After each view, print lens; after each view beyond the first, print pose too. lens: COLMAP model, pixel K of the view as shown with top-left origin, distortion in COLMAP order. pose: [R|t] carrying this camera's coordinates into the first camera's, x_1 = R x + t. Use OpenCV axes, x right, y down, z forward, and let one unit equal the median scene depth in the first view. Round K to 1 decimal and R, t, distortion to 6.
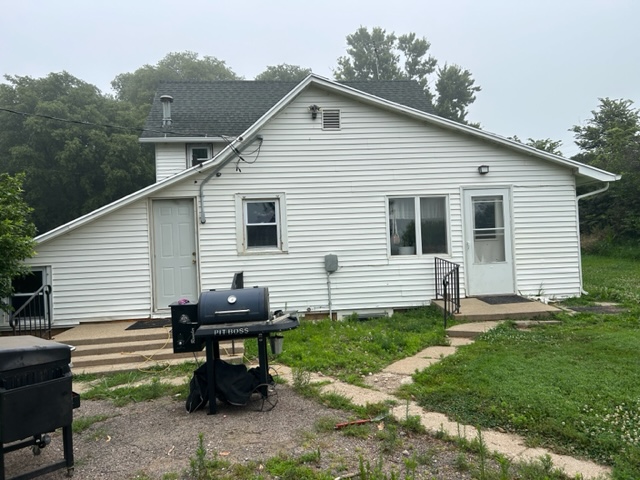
lens RADIAL K [[486.7, 0, 320.0], [0, 486.7, 240.0], [0, 0, 1]] dist [0.000294, -0.000070]
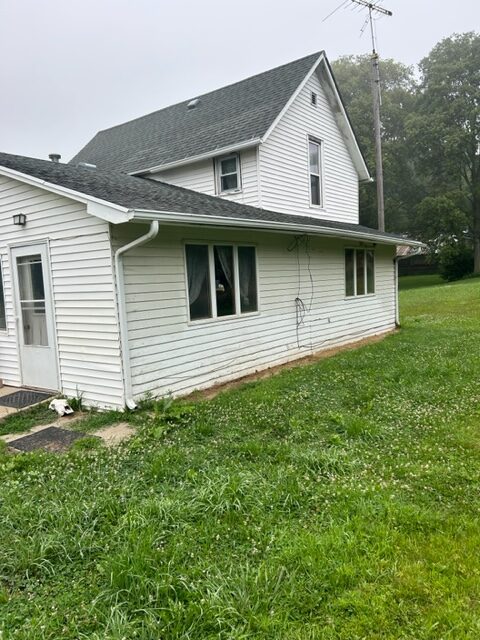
lens RADIAL K [[486.7, 0, 240.0], [0, 486.7, 320.0], [0, 0, 1]] dist [0.000294, -0.000070]
pose [[0.745496, 0.061782, -0.663641, 0.482006], [0.068540, 0.983310, 0.168536, -0.043781], [0.662977, -0.171128, 0.728819, 0.300244]]
